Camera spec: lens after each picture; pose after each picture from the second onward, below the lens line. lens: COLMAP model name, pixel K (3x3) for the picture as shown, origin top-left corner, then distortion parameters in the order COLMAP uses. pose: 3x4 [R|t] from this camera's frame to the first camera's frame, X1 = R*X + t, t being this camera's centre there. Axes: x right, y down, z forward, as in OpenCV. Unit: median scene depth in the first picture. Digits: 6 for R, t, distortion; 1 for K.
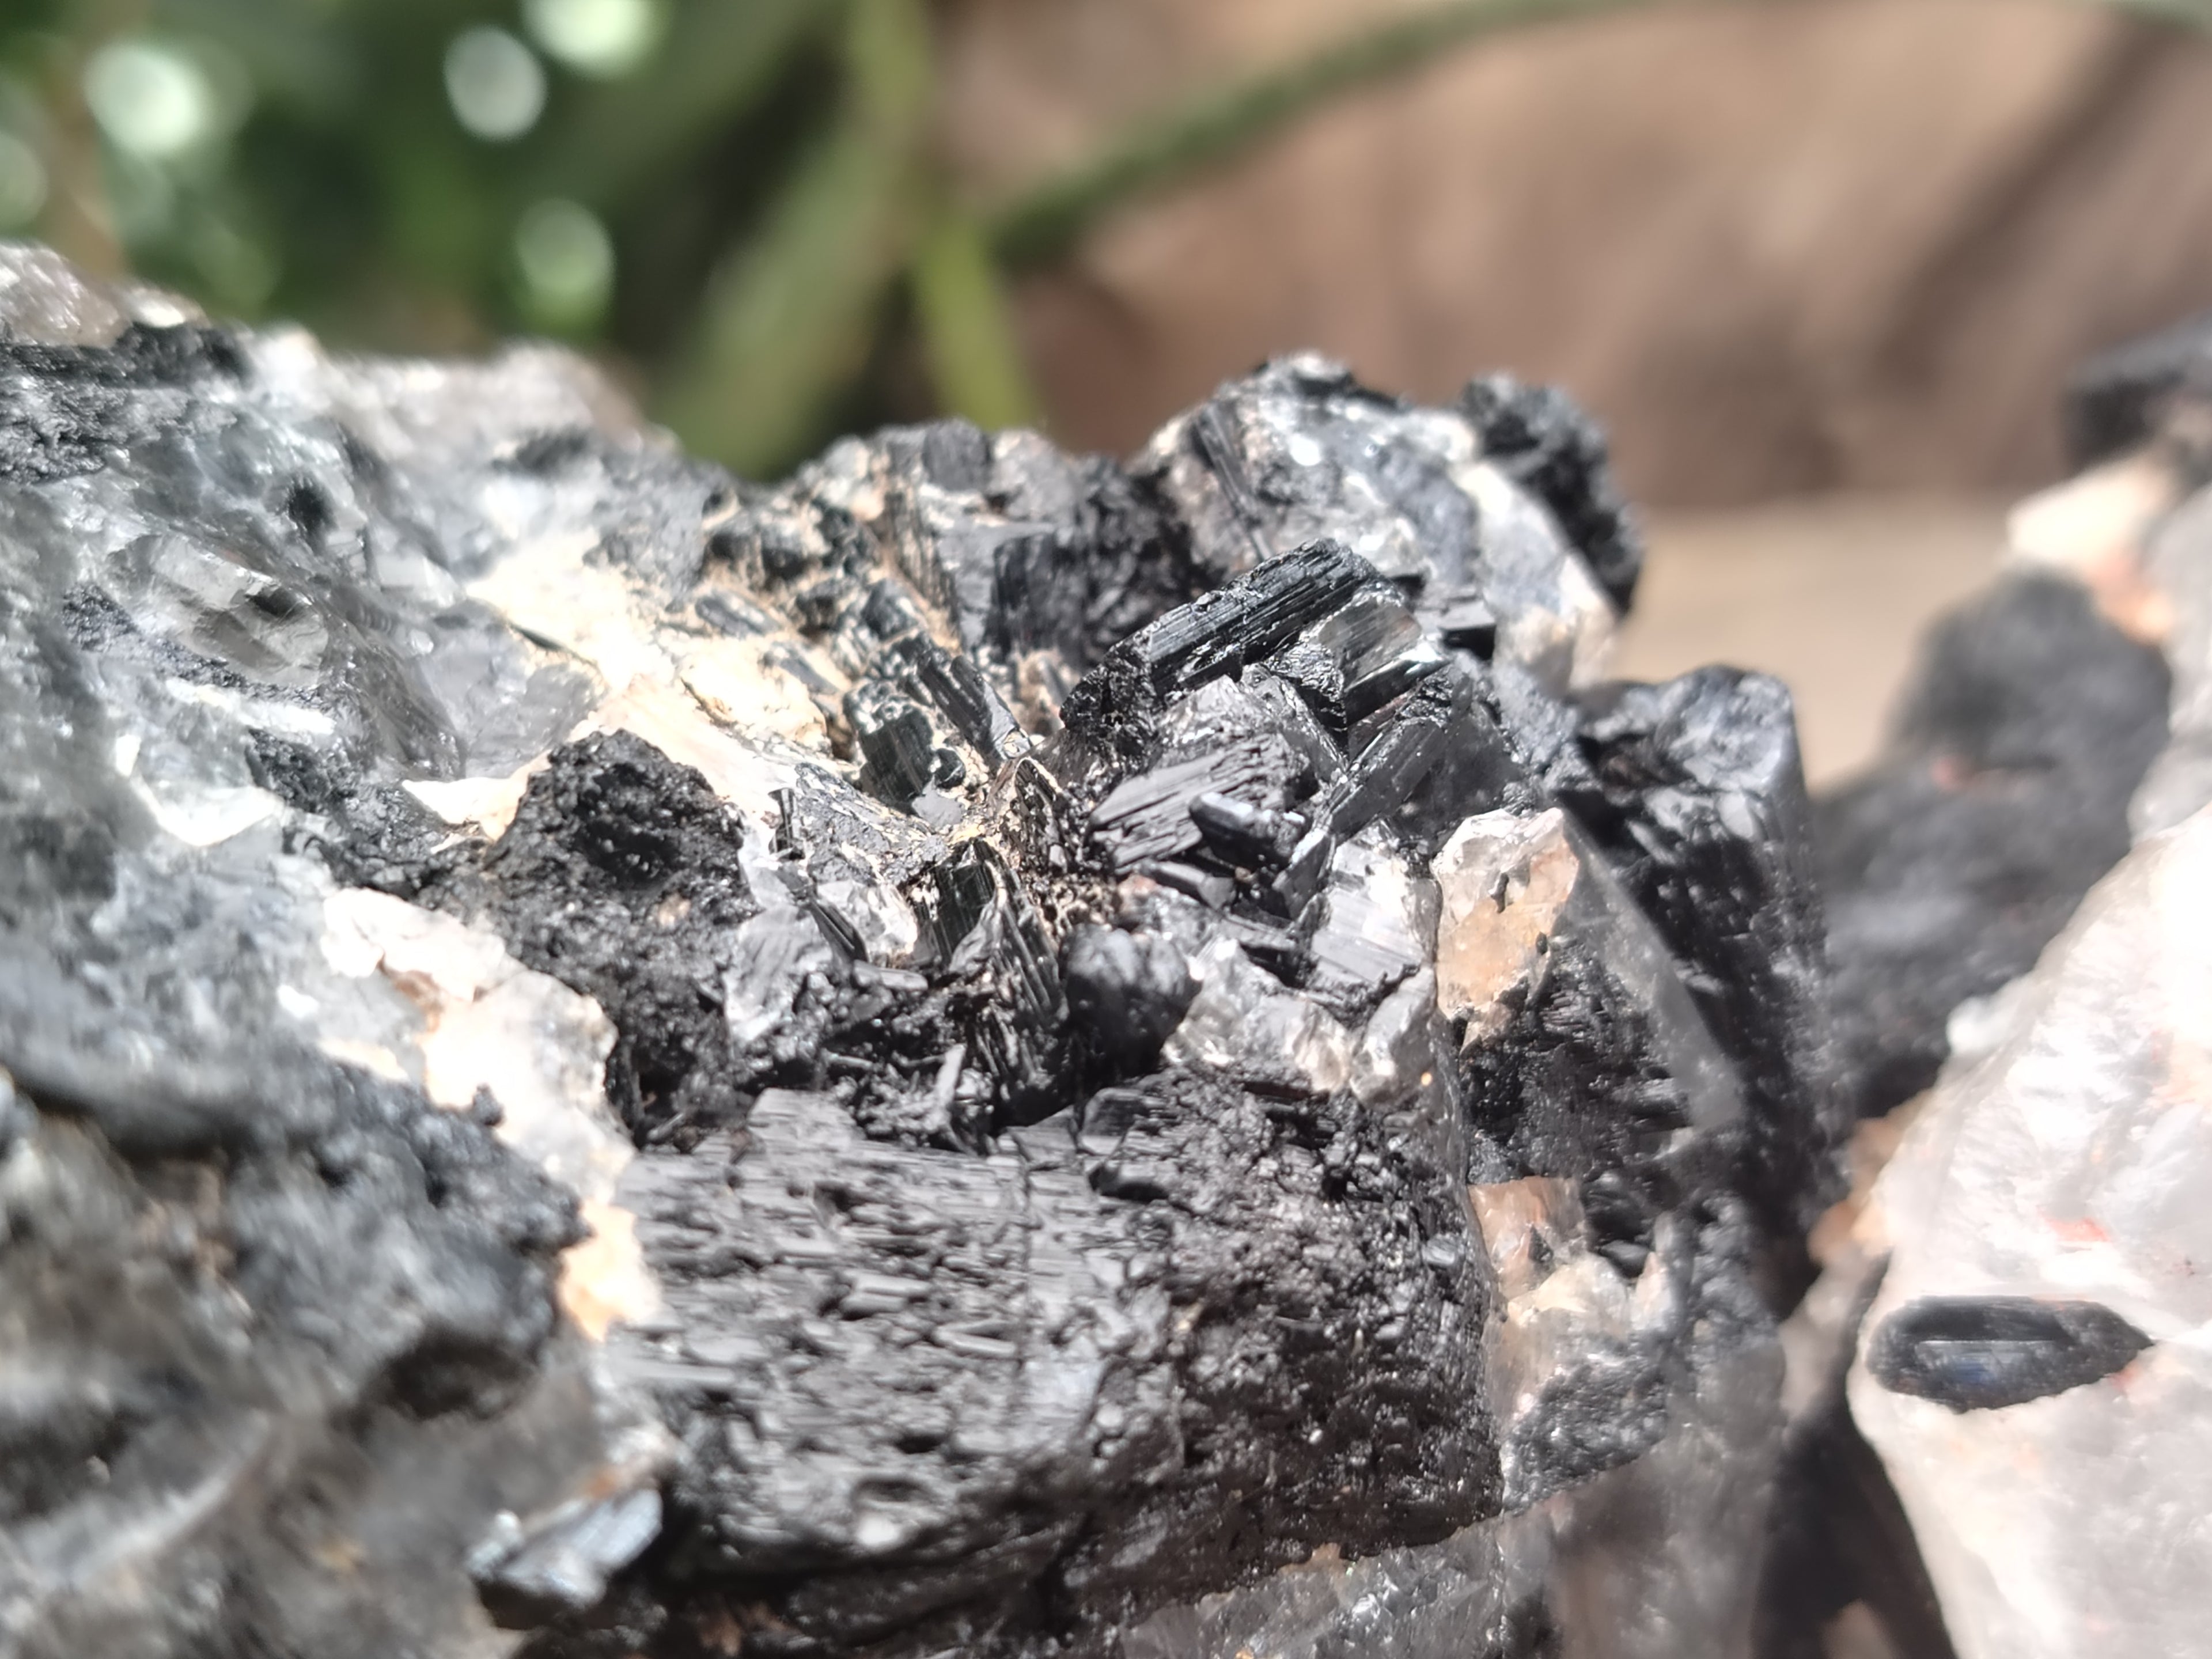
lens RADIAL K [[3242.6, 0, 985.1], [0, 3242.6, 829.4], [0, 0, 1]] dist [0.142365, -0.001111]
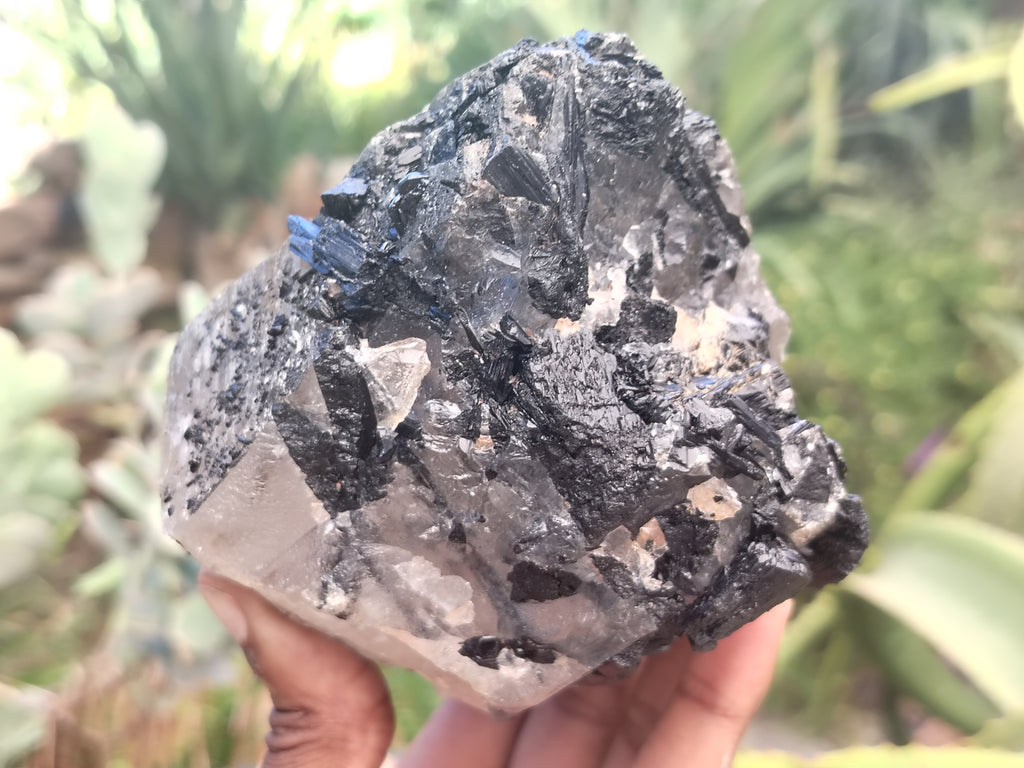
lens RADIAL K [[1470.6, 0, 512.0], [0, 1470.6, 384.0], [0, 0, 1]] dist [0.298992, -1.373462]
pose [[0.307619, 0.853085, -0.421445, 0.851634], [-0.912769, 0.389669, 0.122521, -0.034556], [0.268745, 0.346992, 0.898539, -1.023531]]
